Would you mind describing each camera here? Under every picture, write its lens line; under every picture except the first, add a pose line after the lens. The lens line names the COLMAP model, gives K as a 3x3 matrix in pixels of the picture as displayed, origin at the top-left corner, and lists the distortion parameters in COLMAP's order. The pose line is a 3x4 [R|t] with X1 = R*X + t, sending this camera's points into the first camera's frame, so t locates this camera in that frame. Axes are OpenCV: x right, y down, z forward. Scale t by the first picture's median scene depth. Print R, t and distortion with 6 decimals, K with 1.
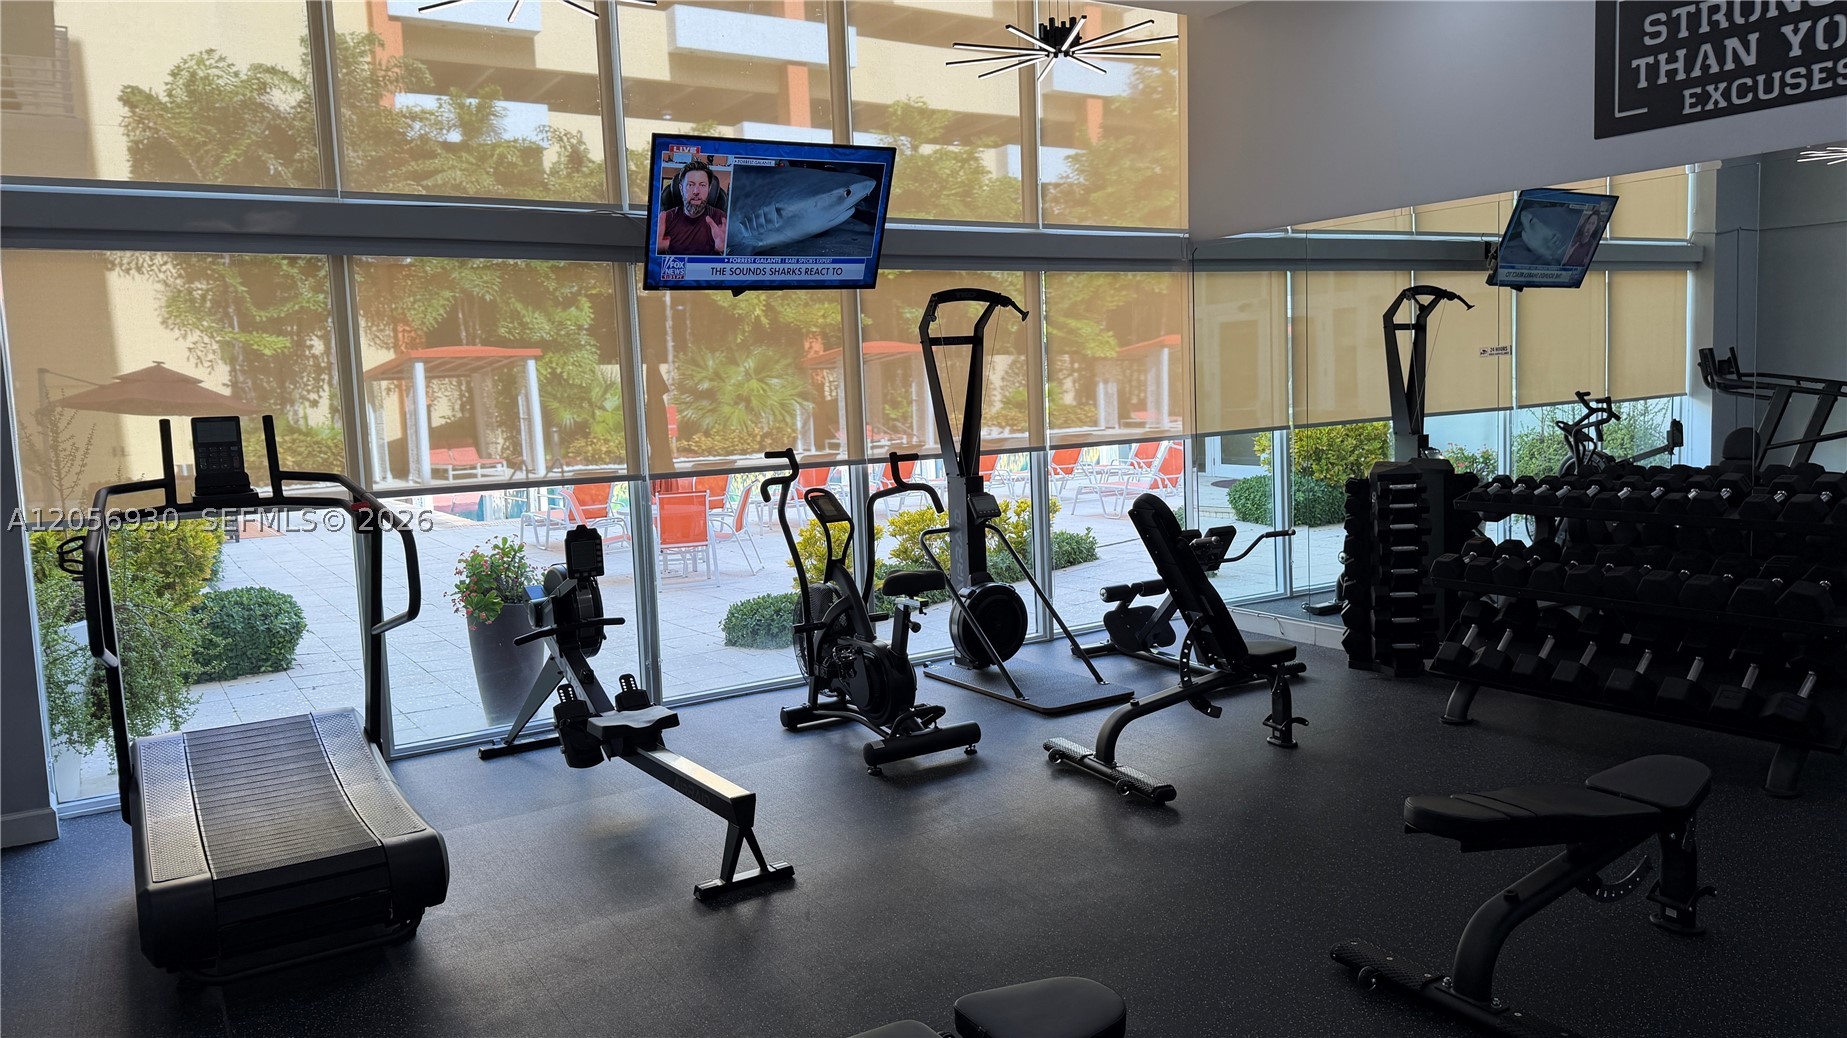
lens RADIAL K [[1279.9, 0, 925.7], [0, 1279.9, 511.5], [0, 0, 1]] dist [0.028318, -0.066869]
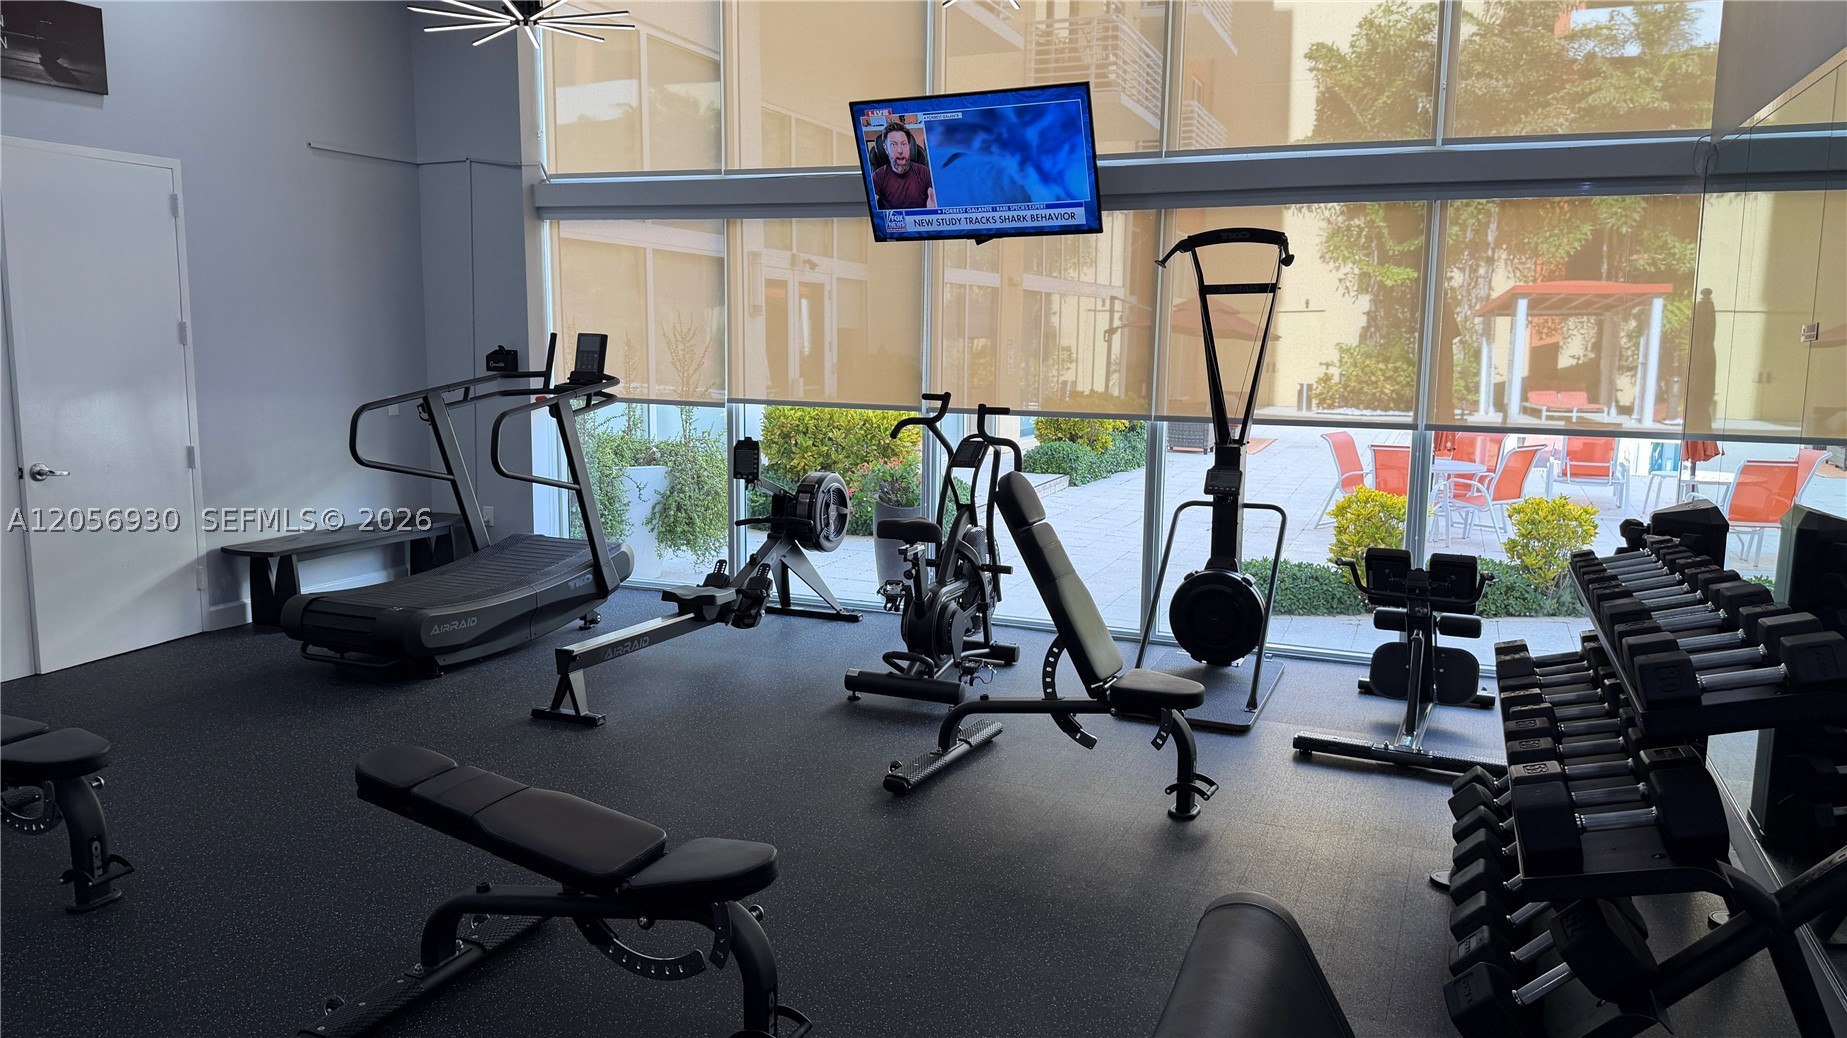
lens RADIAL K [[1279.9, 0, 925.7], [0, 1279.9, 511.5], [0, 0, 1]] dist [0.028318, -0.066869]
pose [[0.557133, 0.158346, -0.815187, 0.710611], [-0.114107, 0.986938, 0.113722, -0.066332], [0.822547, 0.029660, 0.567924, 0.373778]]
